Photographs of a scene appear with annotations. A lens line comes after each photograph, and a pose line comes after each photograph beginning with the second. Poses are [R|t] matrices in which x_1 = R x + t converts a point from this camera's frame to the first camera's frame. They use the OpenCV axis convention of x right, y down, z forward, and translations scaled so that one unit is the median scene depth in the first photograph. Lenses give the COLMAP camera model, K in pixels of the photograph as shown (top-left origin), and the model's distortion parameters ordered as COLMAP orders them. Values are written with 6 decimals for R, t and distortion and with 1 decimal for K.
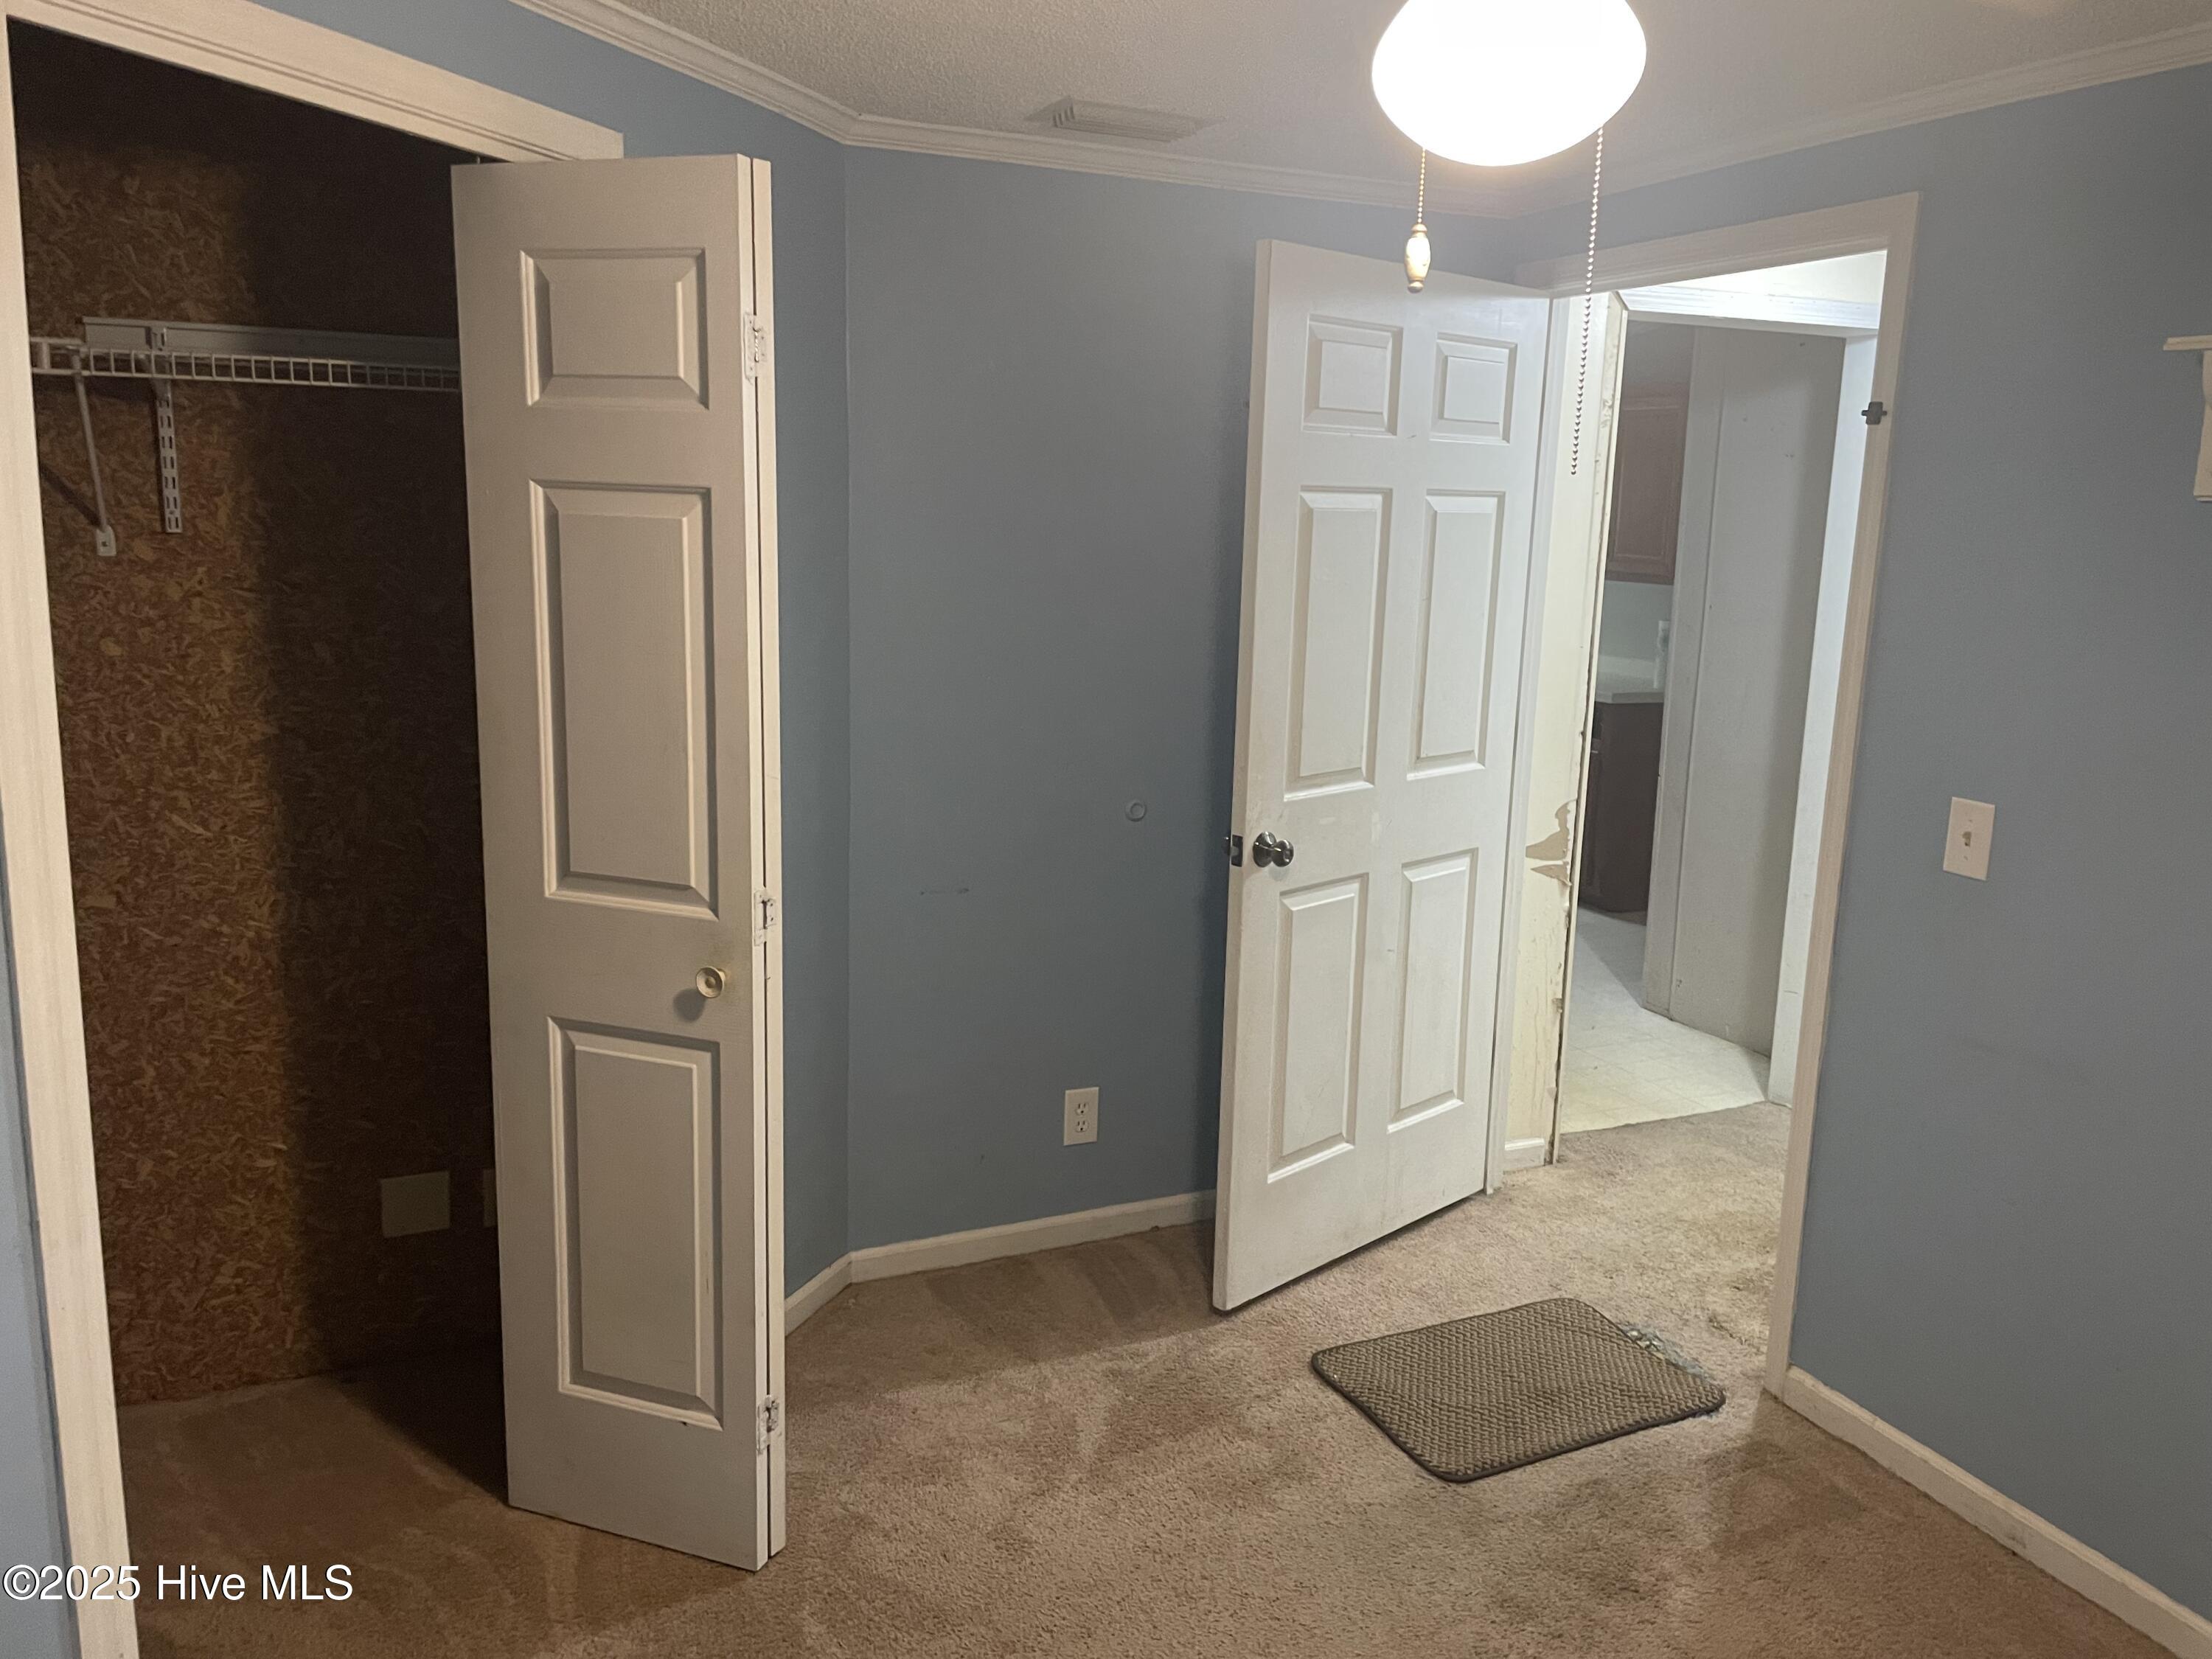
lens RADIAL K [[1665.9, 0, 1122.7], [0, 1665.9, 834.4], [0, 0, 1]] dist [0.082651, -0.099020]
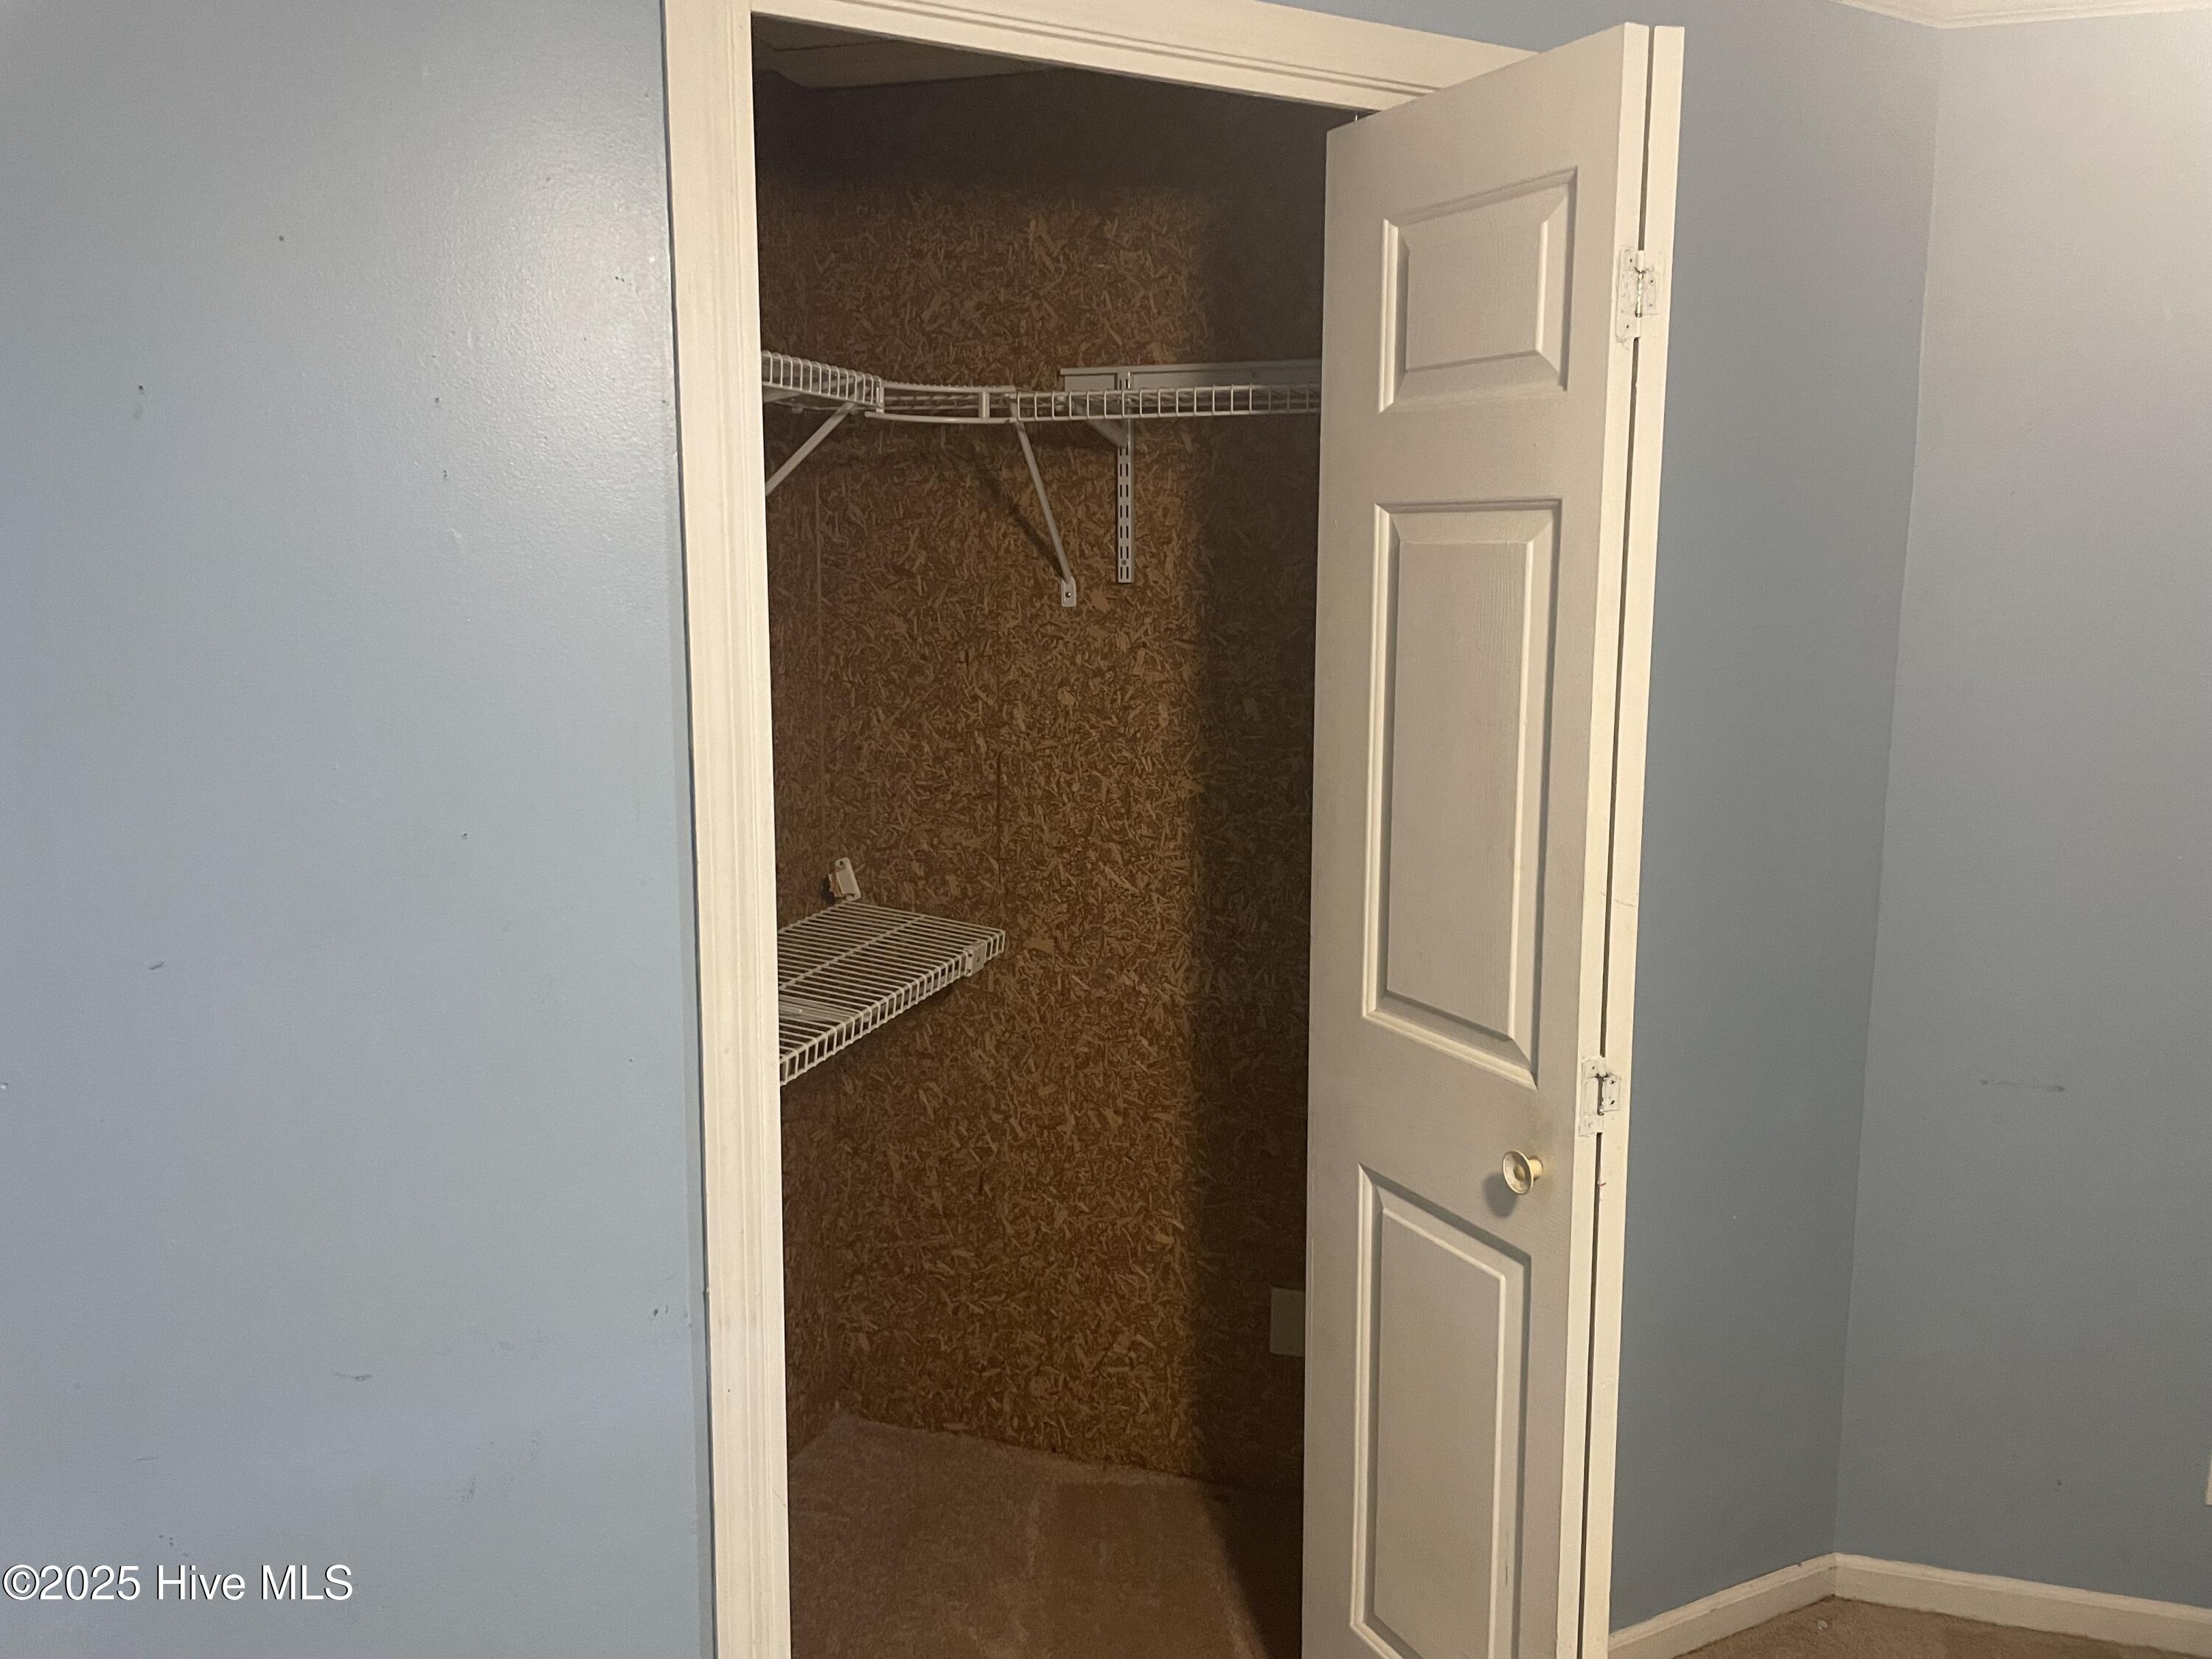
lens RADIAL K [[1665.9, 0, 1093.3], [0, 1665.9, 805.9], [0, 0, 1]] dist [0.082651, -0.099020]
pose [[0.748602, 0.078096, -0.658405, 0.074234], [-0.116728, 0.993052, -0.014930, -0.033208], [0.652664, 0.088030, 0.752516, 0.274629]]
